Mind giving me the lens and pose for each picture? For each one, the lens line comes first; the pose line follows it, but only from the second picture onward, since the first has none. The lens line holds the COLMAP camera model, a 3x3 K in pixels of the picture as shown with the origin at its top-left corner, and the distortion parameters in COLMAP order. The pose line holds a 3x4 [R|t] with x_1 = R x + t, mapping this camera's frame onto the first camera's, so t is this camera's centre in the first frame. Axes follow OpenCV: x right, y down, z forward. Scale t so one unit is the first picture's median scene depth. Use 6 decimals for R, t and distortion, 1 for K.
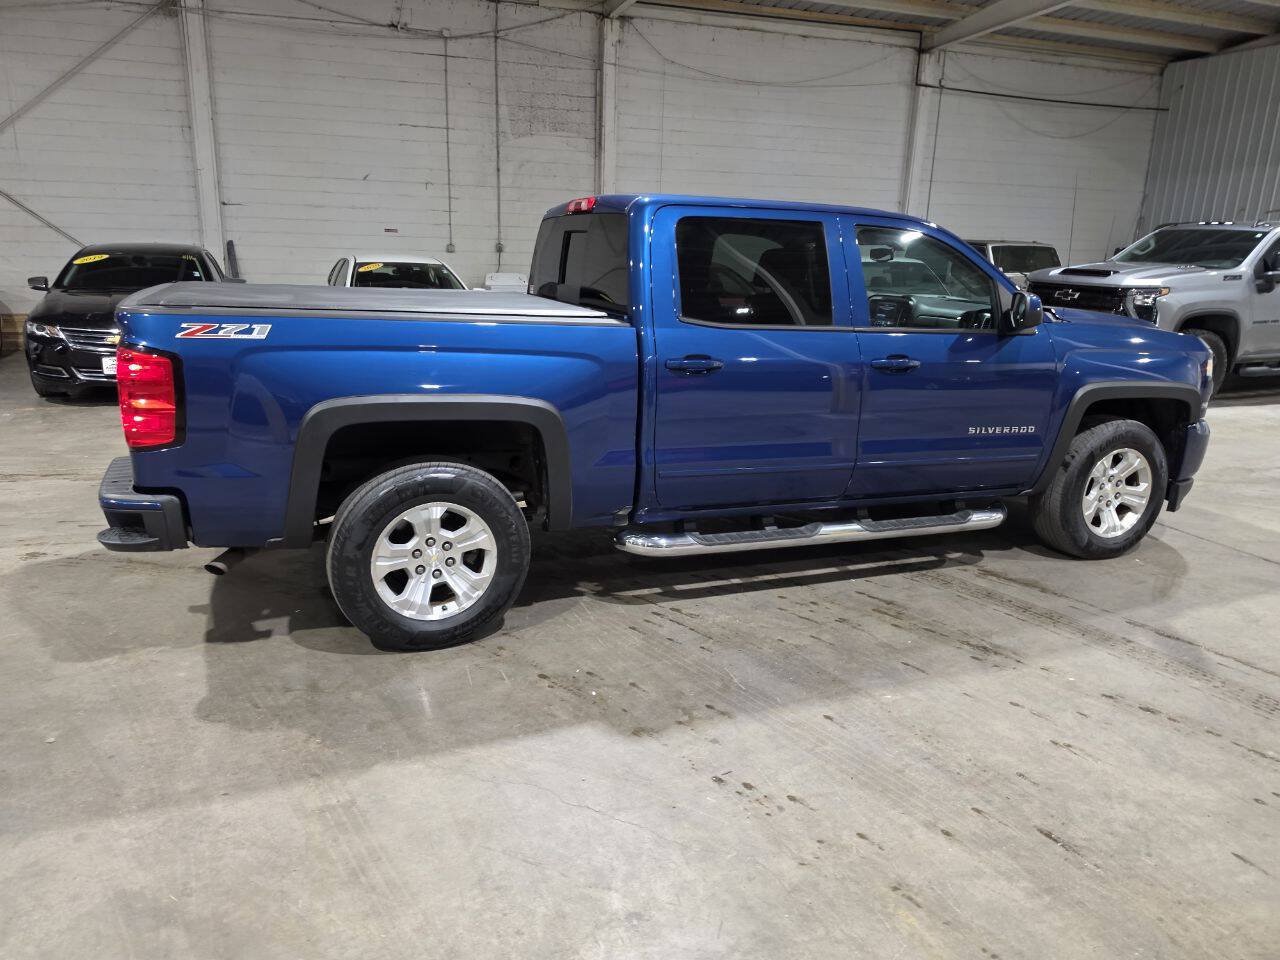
lens RADIAL K [[885.7, 0, 634.8], [0, 885.7, 460.7], [0, 0, 1]] dist [0.060258, -0.070576]
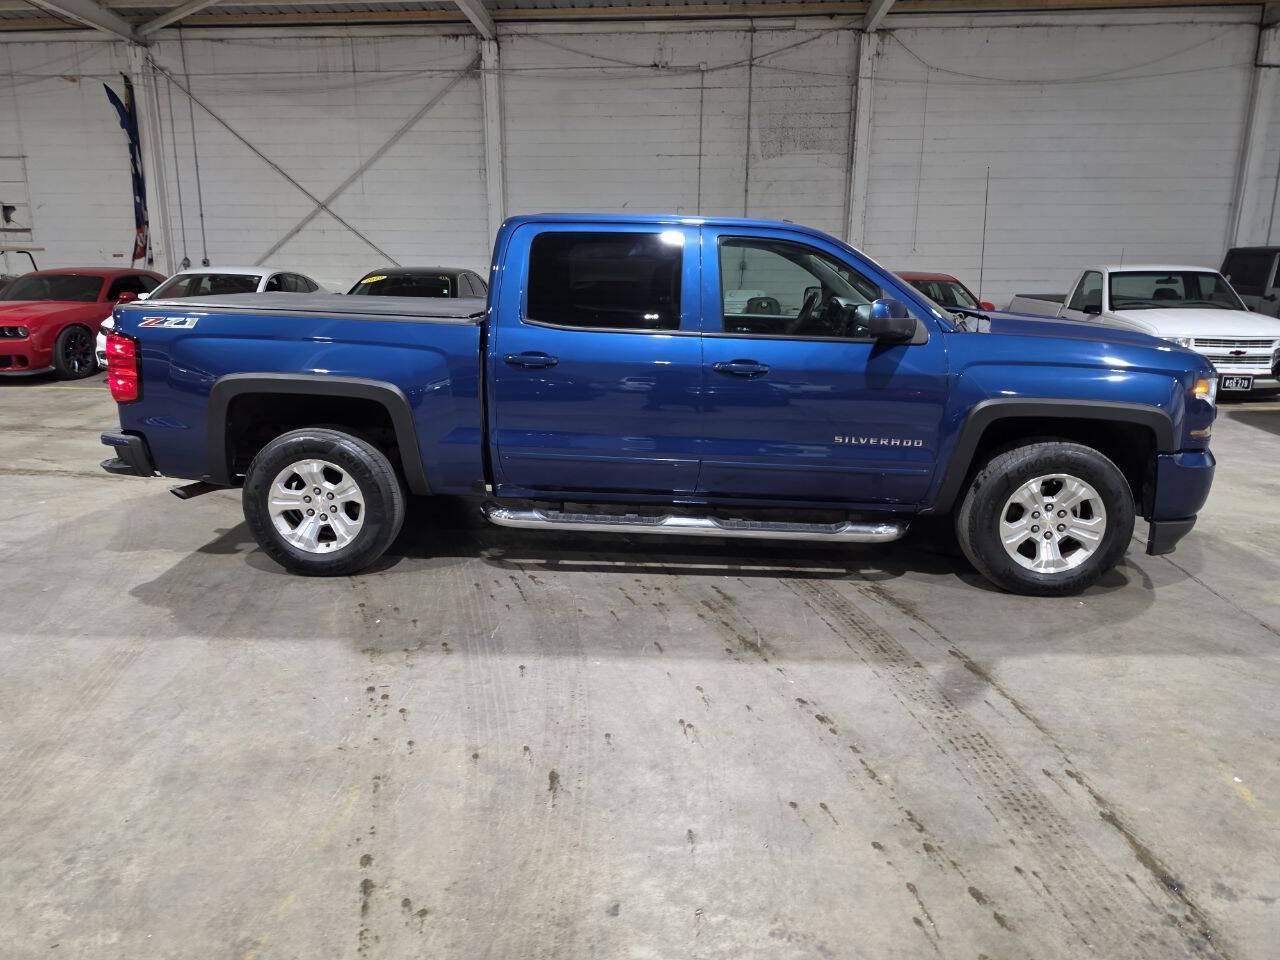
lens RADIAL K [[890.9, 0, 634.8], [0, 890.9, 462.0], [0, 0, 1]] dist [0.053479, -0.056332]
pose [[0.910957, 0.073922, -0.405824, 0.528005], [-0.082270, 0.996605, -0.003138, 0.012015], [0.404214, 0.036246, 0.913946, 0.003639]]
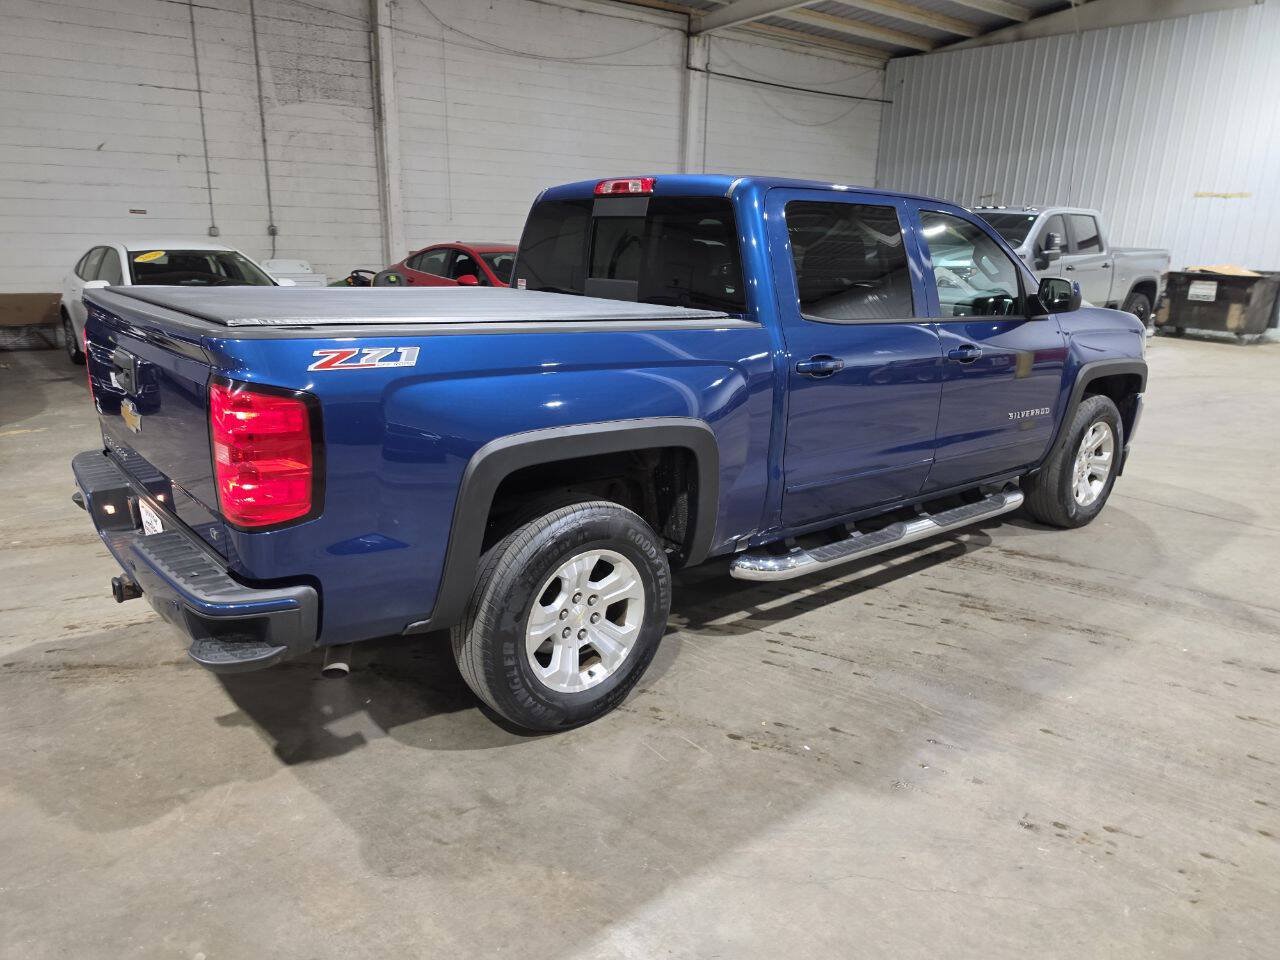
lens RADIAL K [[888.7, 0, 627.7], [0, 888.7, 474.8], [0, 0, 1]] dist [0.061441, -0.080198]
pose [[0.950716, -0.086364, 0.297792, -0.315893], [0.076168, 0.996047, 0.045699, -0.043033], [-0.300562, -0.020765, 0.953536, 0.147047]]
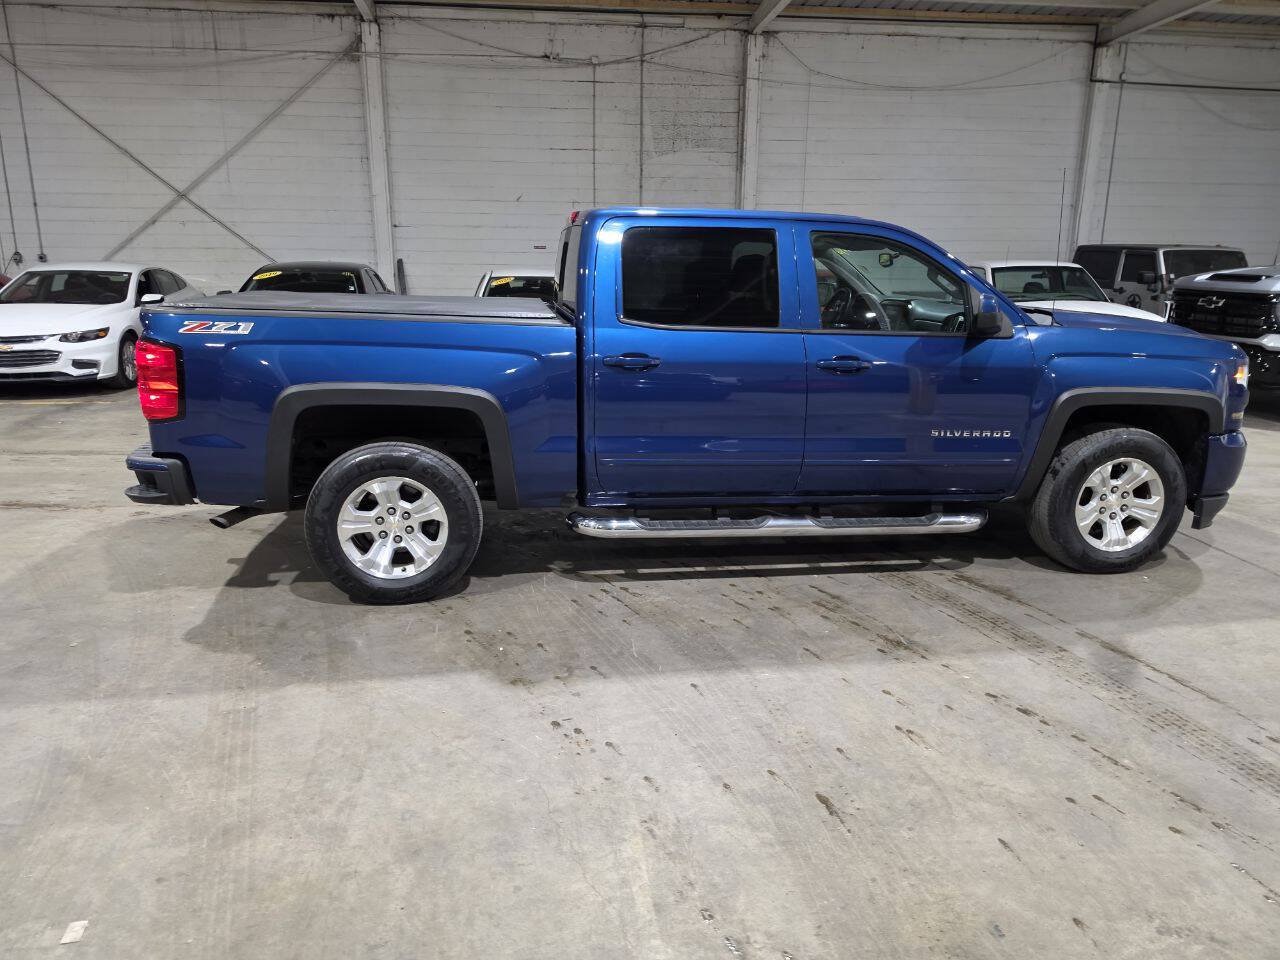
lens RADIAL K [[886.7, 0, 634.5], [0, 886.7, 464.1], [0, 0, 1]] dist [0.065703, -0.083524]
pose [[0.974247, 0.035603, -0.222655, 0.251019], [-0.038239, 0.999240, -0.007536, 0.020086], [0.222217, 0.015856, 0.974868, -0.047604]]
